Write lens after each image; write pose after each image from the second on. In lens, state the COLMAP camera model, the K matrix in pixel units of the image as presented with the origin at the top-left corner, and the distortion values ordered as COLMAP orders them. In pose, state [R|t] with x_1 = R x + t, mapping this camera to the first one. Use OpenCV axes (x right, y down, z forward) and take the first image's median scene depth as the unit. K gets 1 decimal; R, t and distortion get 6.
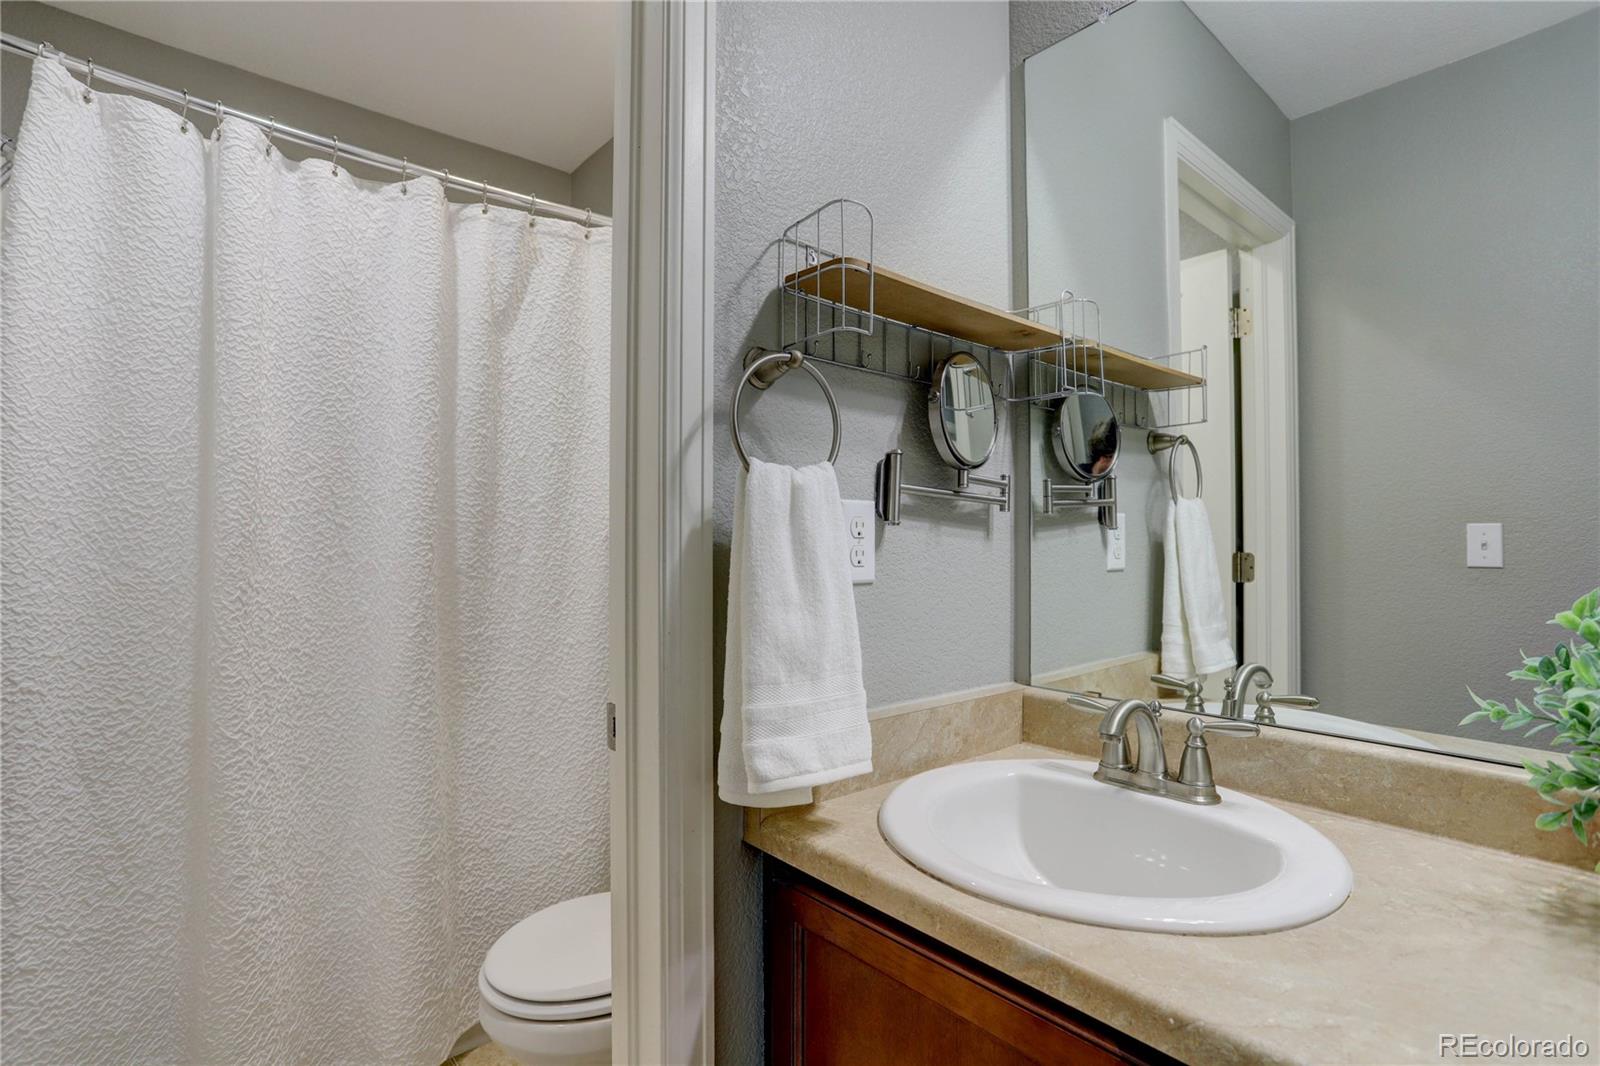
lens RADIAL K [[780.0, 0, 796.8], [0, 780.0, 531.8], [0, 0, 1]] dist [-0.030873, 0.014233]
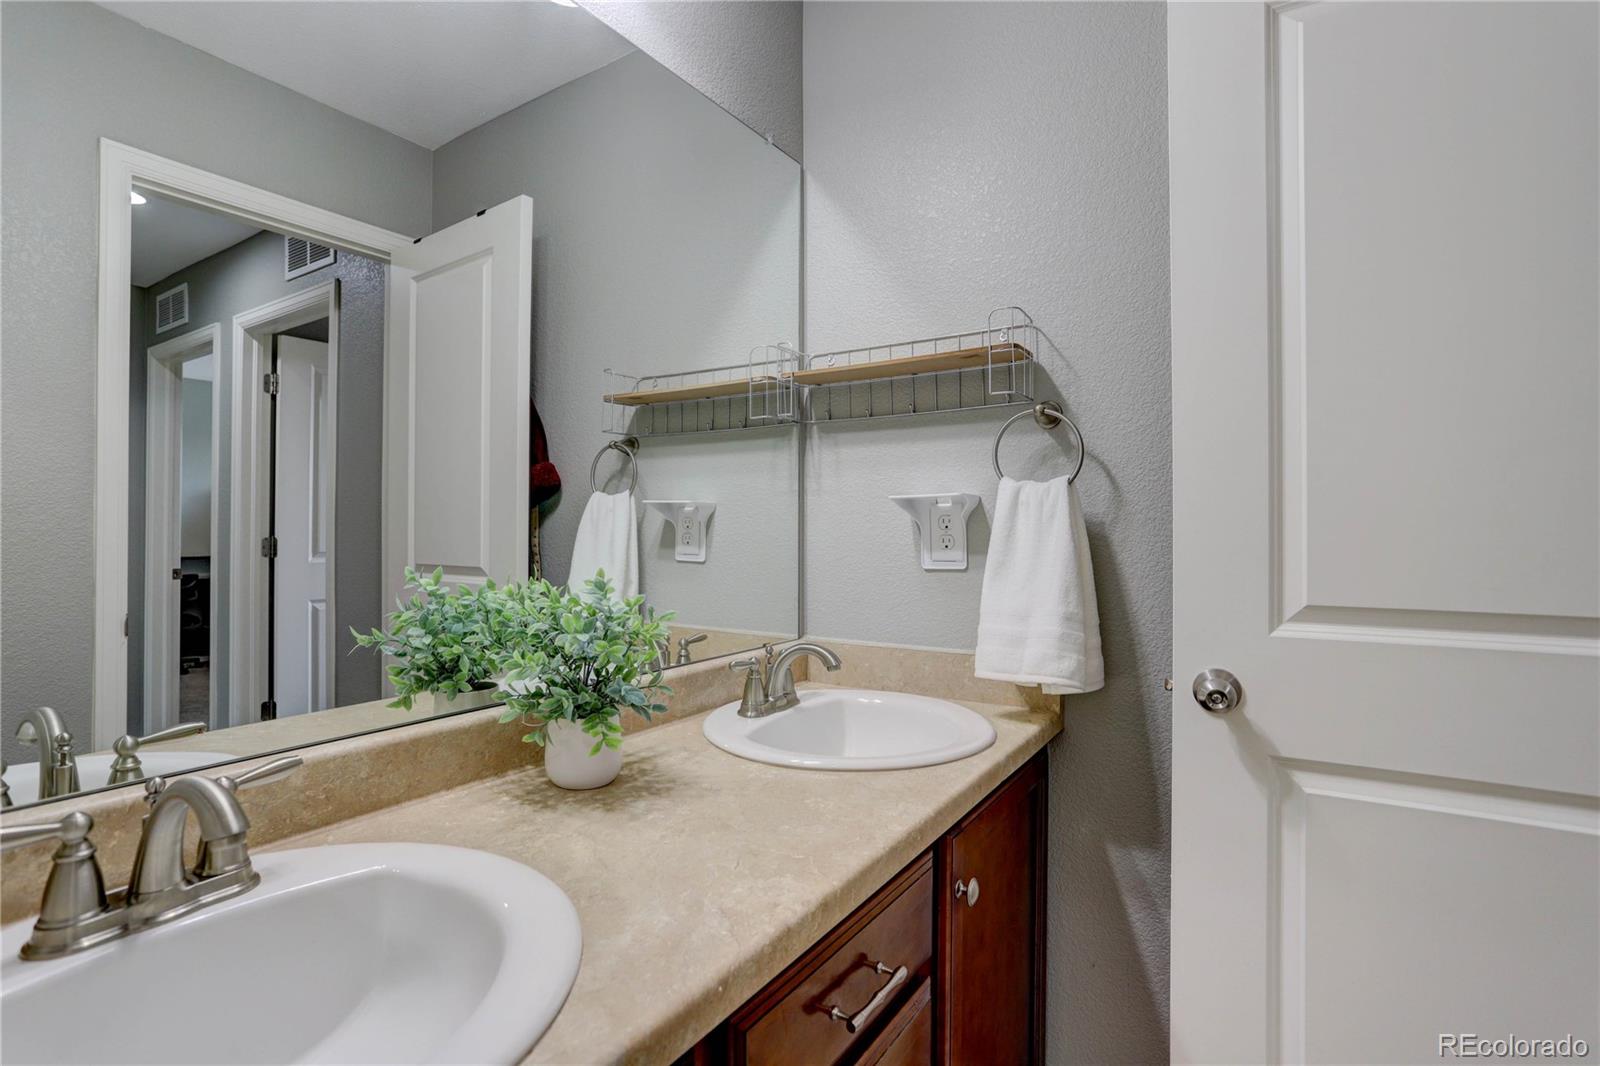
lens RADIAL K [[780.0, 0, 796.0], [0, 780.0, 525.4], [0, 0, 1]] dist [-0.030873, 0.014233]
pose [[-0.256082, -0.005053, 0.966642, -0.378023], [-0.002888, 0.999986, 0.004462, -0.000696], [-0.966651, -0.001649, -0.256093, 0.799040]]
